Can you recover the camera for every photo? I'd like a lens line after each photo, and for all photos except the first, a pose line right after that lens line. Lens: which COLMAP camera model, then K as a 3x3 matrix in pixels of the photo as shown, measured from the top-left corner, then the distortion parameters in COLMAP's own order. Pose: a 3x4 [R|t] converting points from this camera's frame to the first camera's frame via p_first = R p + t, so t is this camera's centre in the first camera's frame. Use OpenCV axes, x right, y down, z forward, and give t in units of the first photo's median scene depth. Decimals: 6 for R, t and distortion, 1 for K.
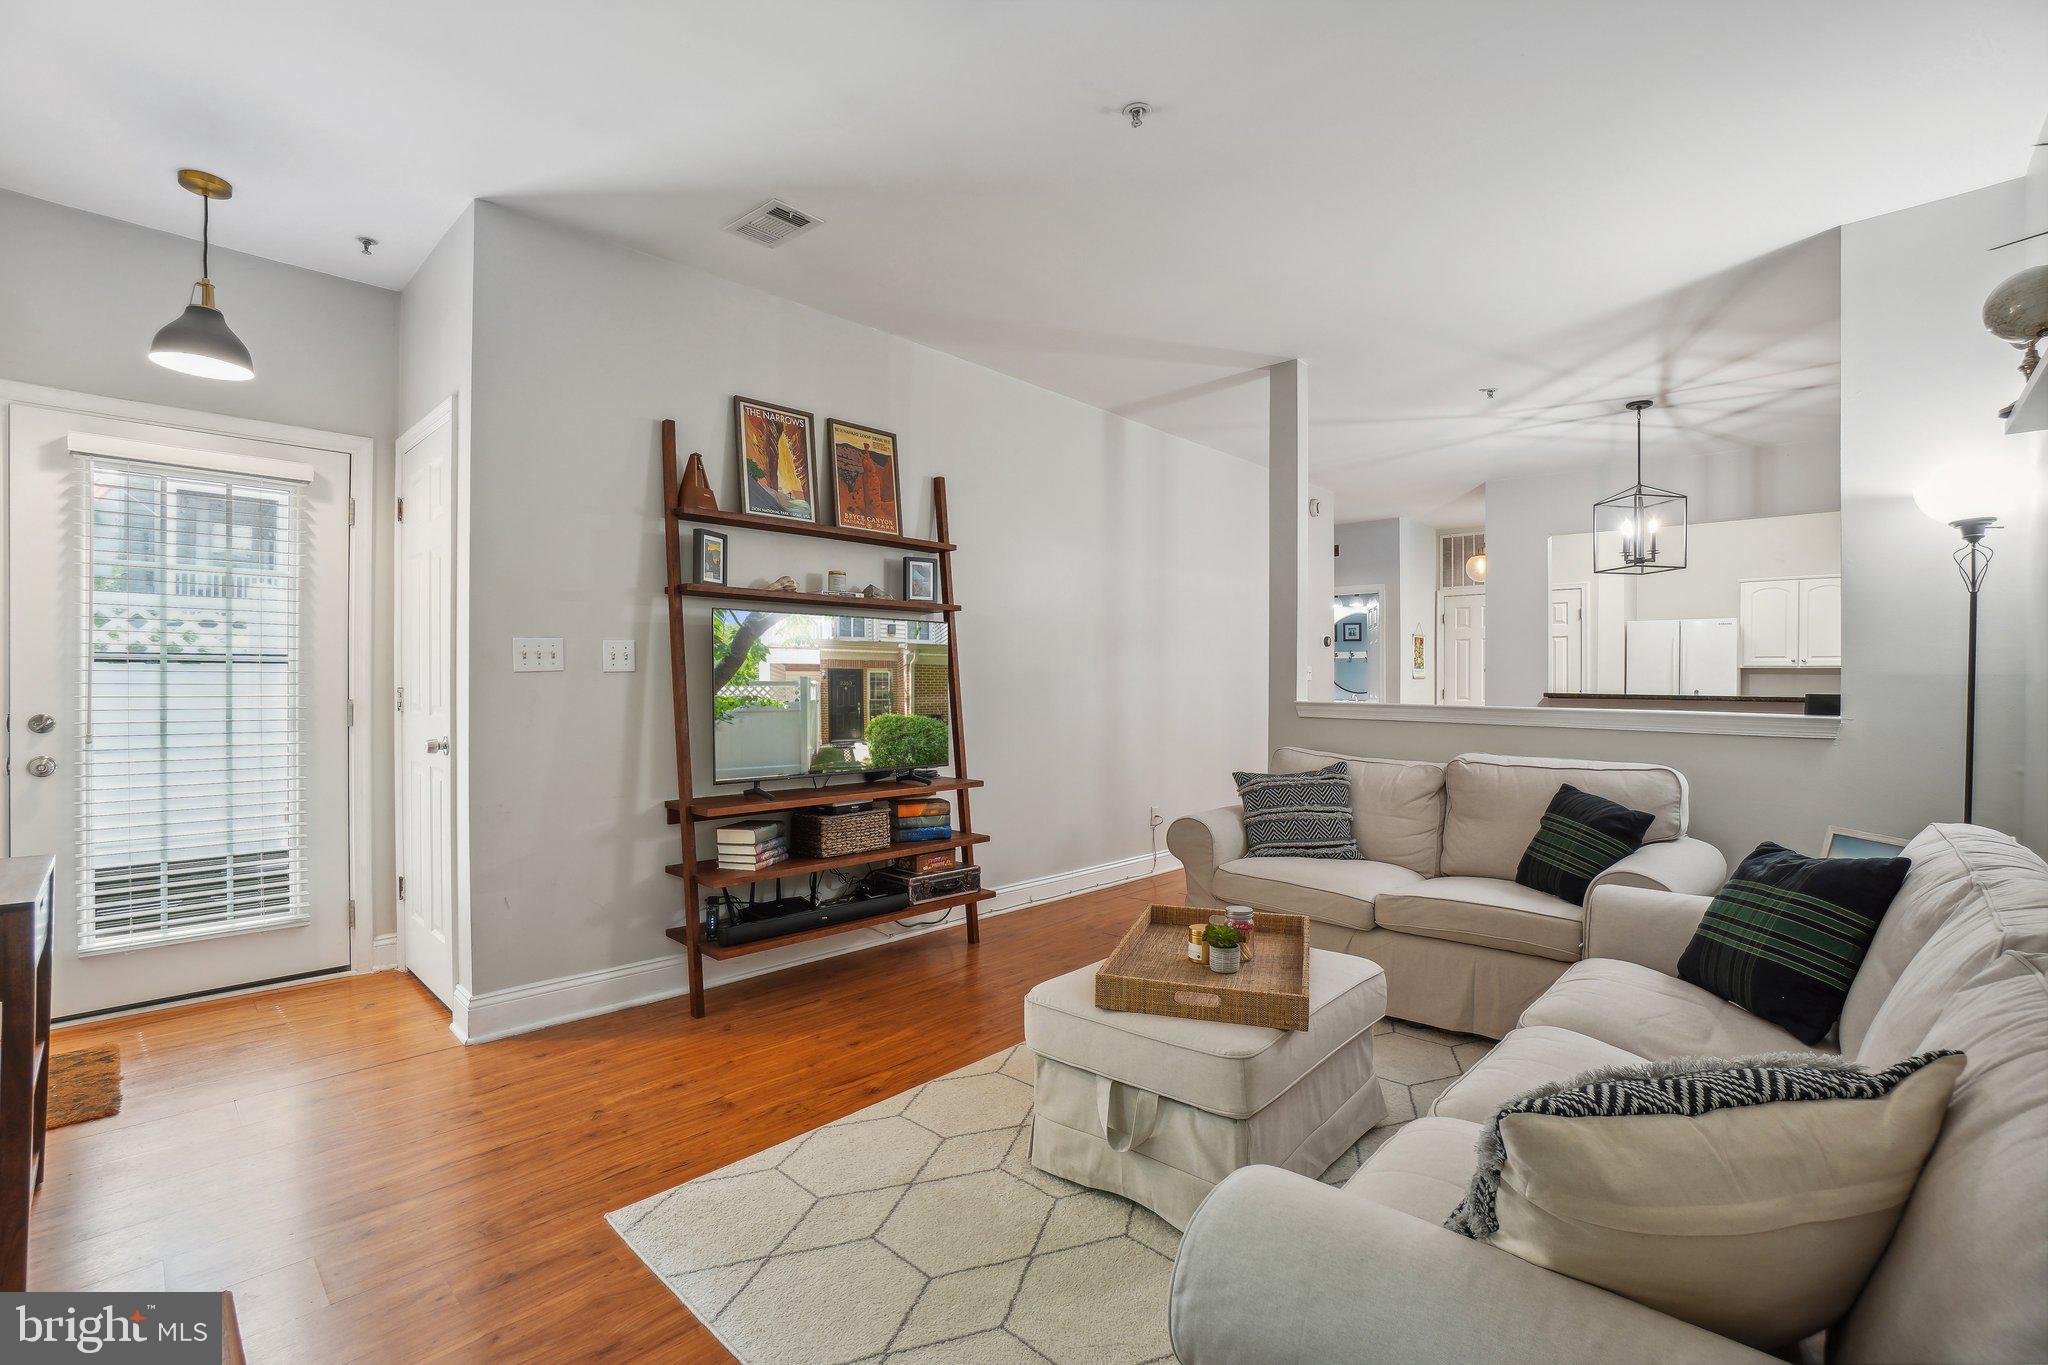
lens RADIAL K [[906.9, 0, 1000.7], [0, 906.9, 690.4], [0, 0, 1]] dist [-0.047016, 0.000222]
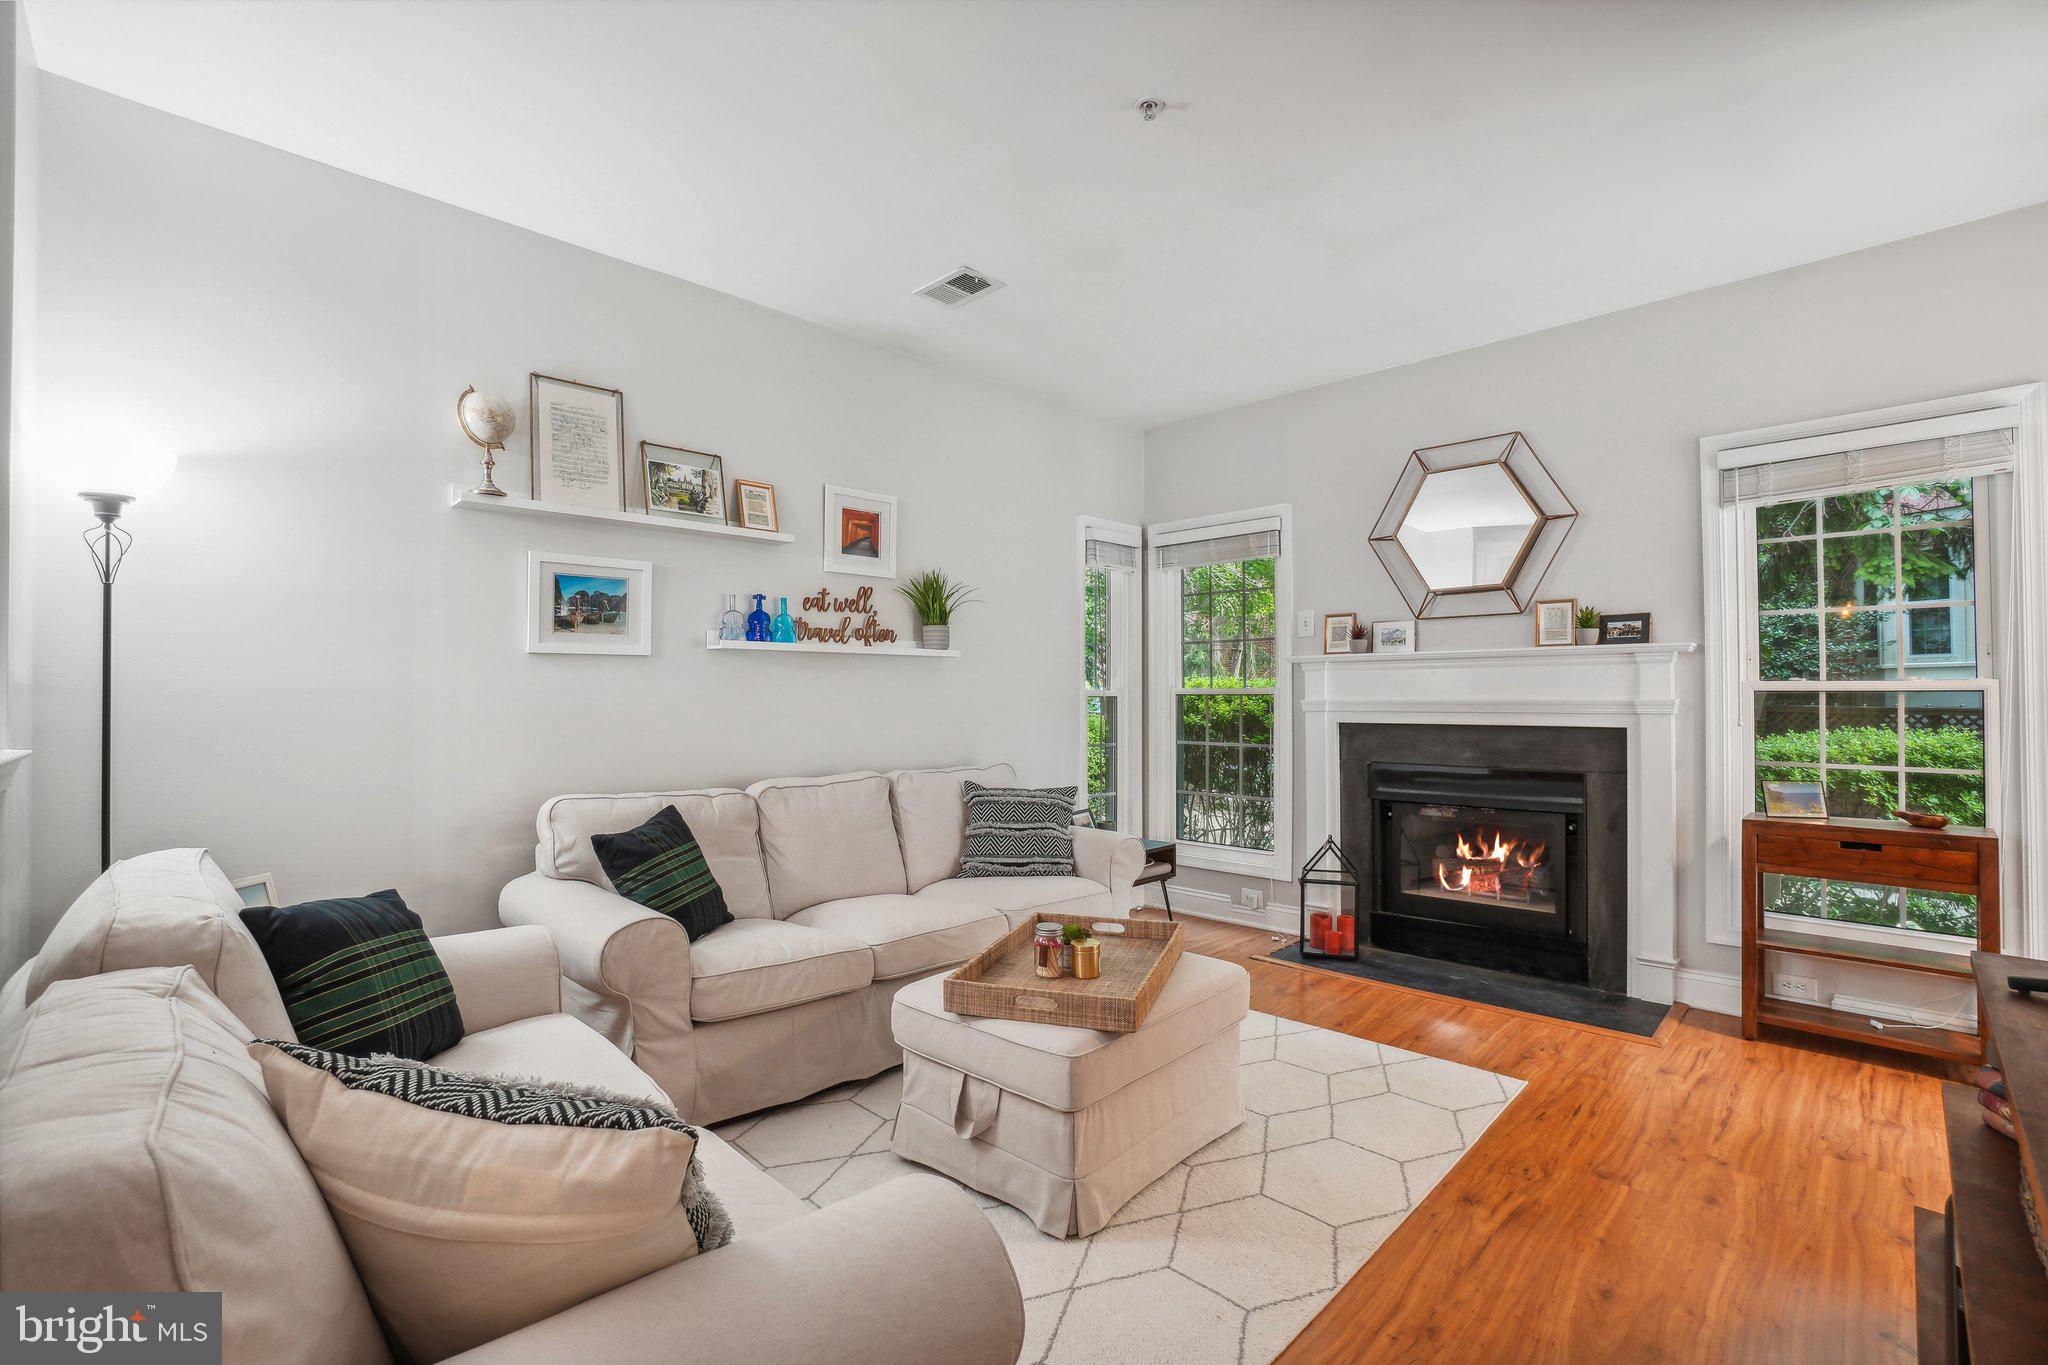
lens RADIAL K [[917.0, 0, 1010.5], [0, 917.0, 681.9], [0, 0, 1]] dist [-0.067388, 0.027215]
pose [[-0.999883, -0.004189, 0.014700, 0.192571], [-0.004302, 0.999961, -0.007672, -0.014713], [-0.014667, -0.007735, -0.999863, 1.314378]]
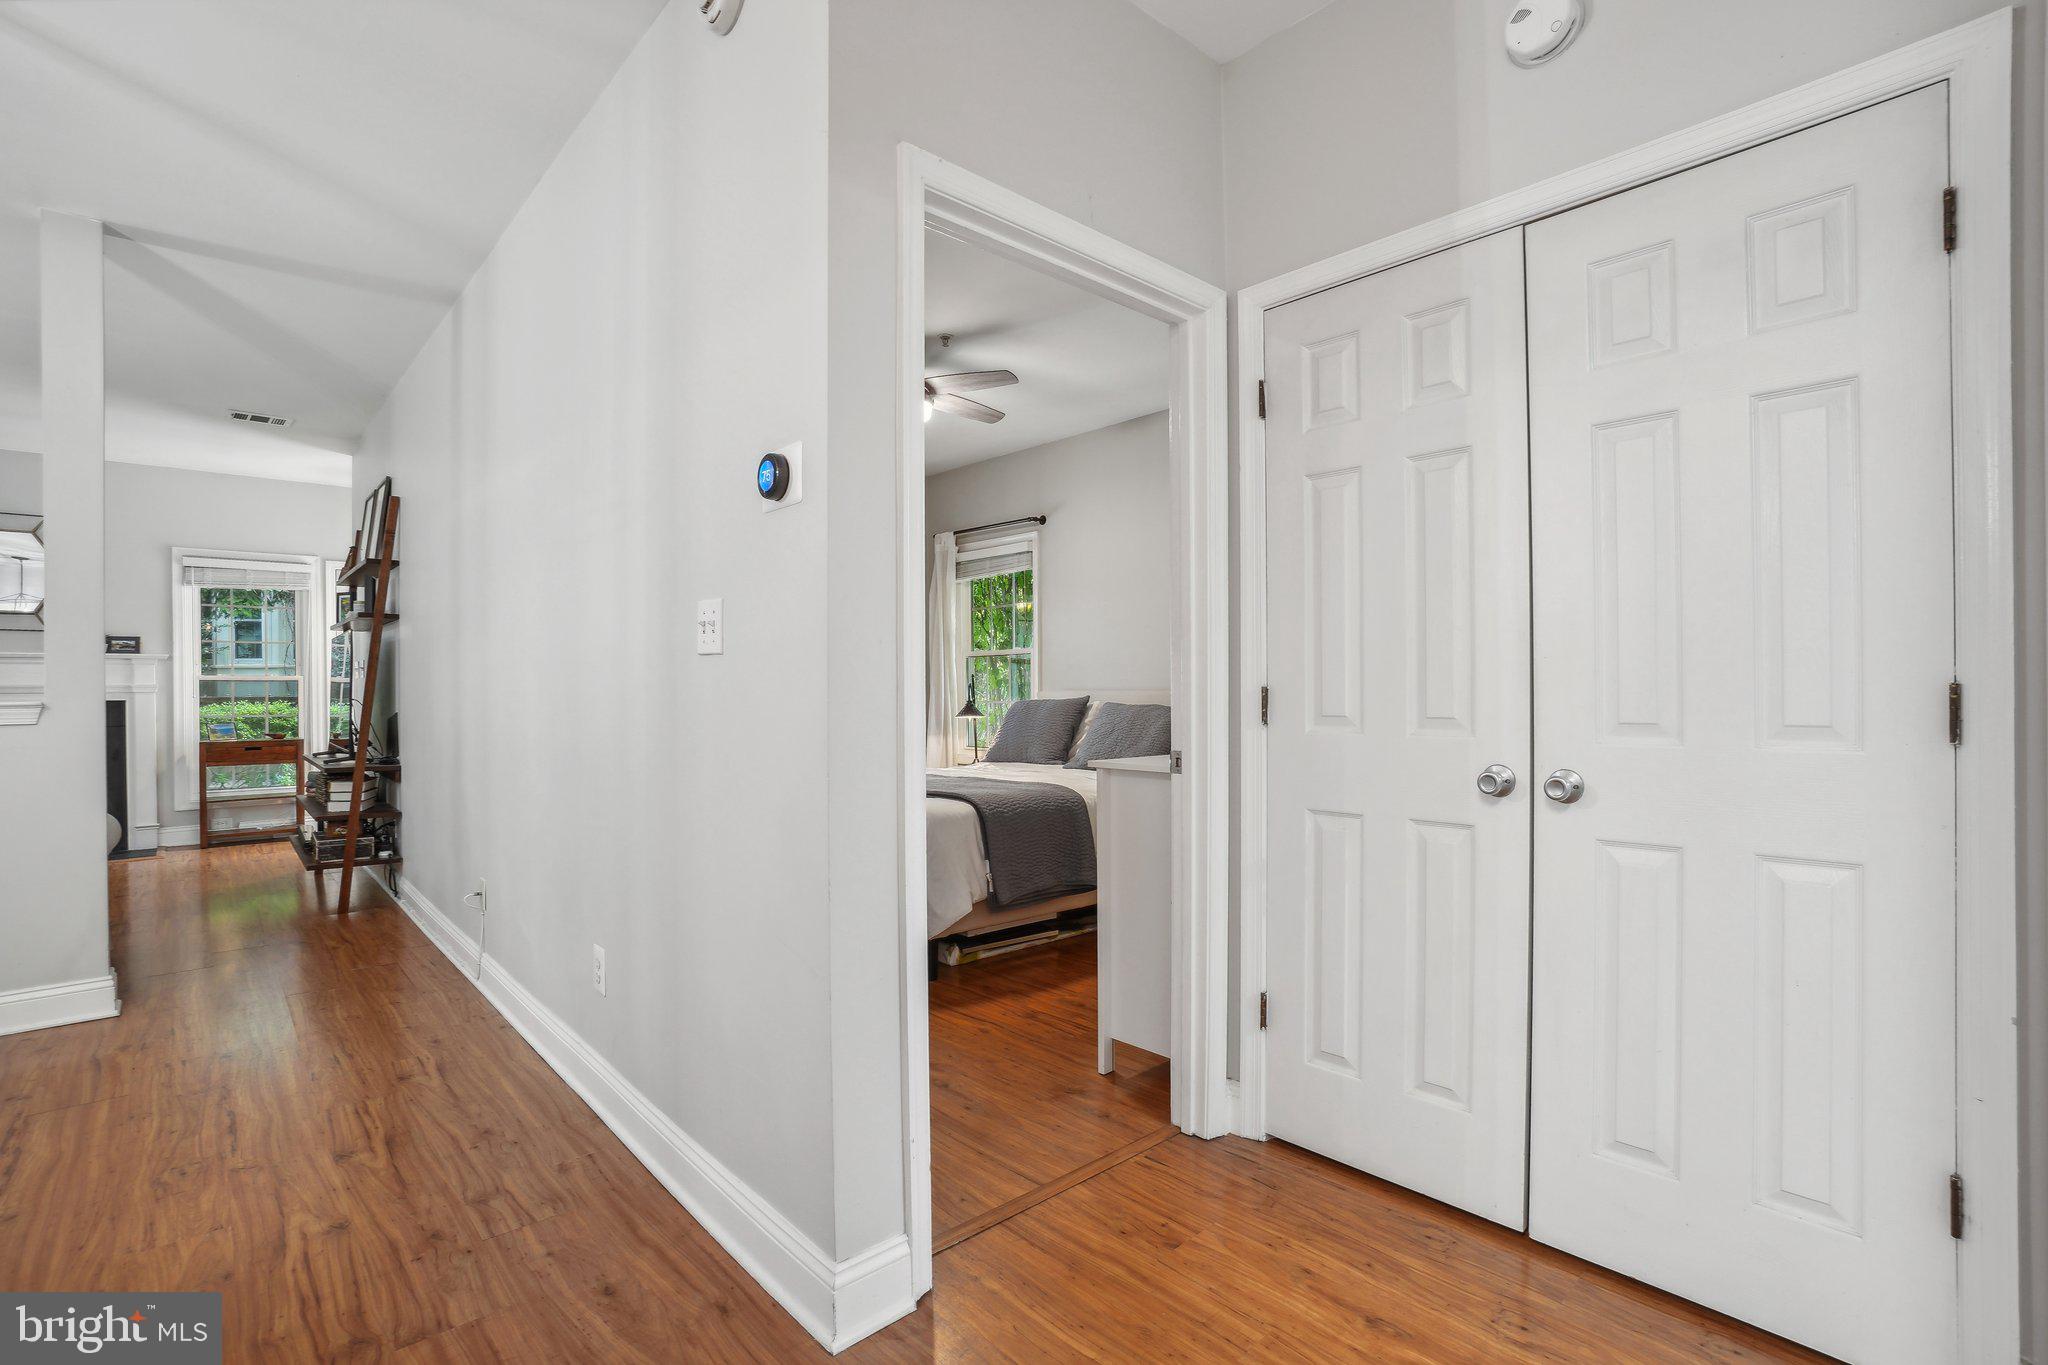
lens RADIAL K [[925.0, 0, 1018.1], [0, 925.0, 691.8], [0, 0, 1]] dist [-0.022483, -0.000061]
pose [[-0.059814, -0.003049, -0.998205, 1.197932], [-0.005710, 0.999980, -0.002712, 0.003358], [0.998193, 0.005537, -0.059830, 2.178969]]
